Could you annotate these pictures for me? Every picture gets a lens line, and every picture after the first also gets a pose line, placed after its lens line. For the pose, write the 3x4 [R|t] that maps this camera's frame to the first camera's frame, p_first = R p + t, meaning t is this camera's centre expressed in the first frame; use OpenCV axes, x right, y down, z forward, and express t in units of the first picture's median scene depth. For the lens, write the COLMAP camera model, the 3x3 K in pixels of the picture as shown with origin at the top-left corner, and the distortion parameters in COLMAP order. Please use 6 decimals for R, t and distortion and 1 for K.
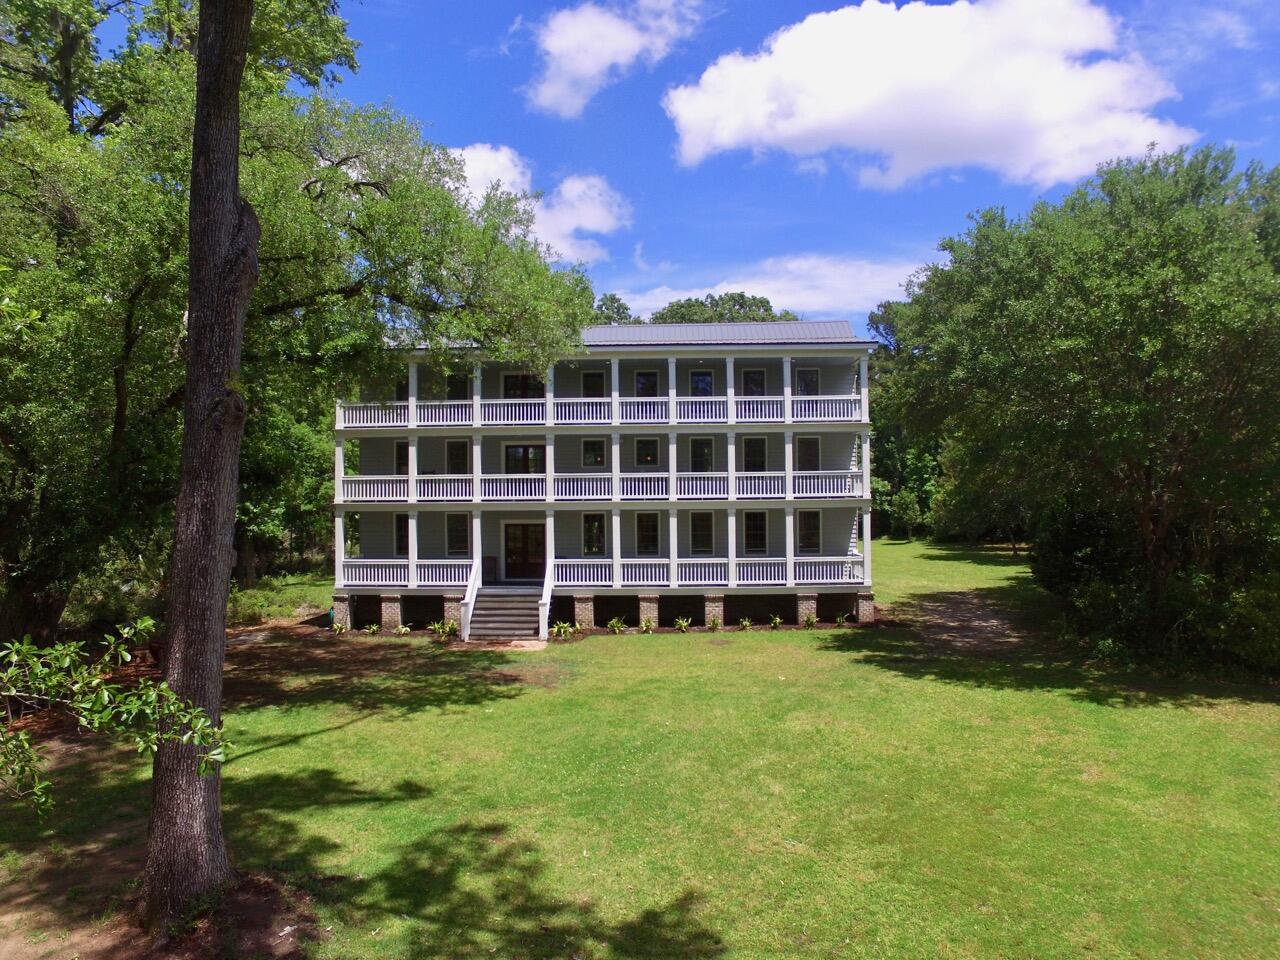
lens RADIAL K [[866.3, 0, 640.0], [0, 866.3, 480.0], [0, 0, 1]] dist [-0.128878, 0.100135]
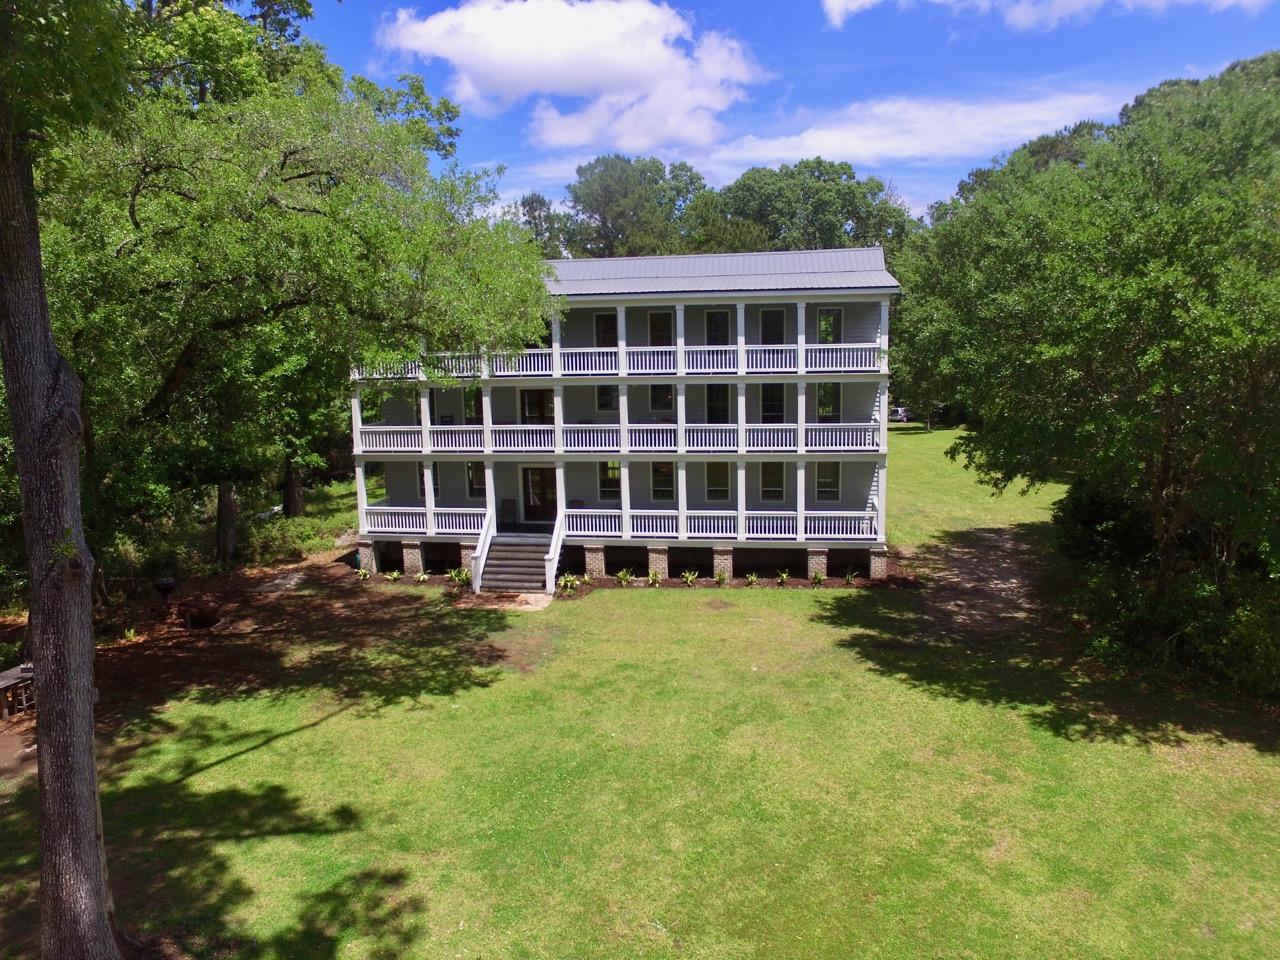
lens RADIAL K [[866.3, 0, 640.0], [0, 866.3, 480.0], [0, 0, 1]] dist [-0.128878, 0.100135]
pose [[0.992789, 0.006116, -0.119719, 0.109651], [0.014421, 0.985352, 0.169923, -0.113909], [0.119004, -0.170424, 0.978158, 0.029897]]
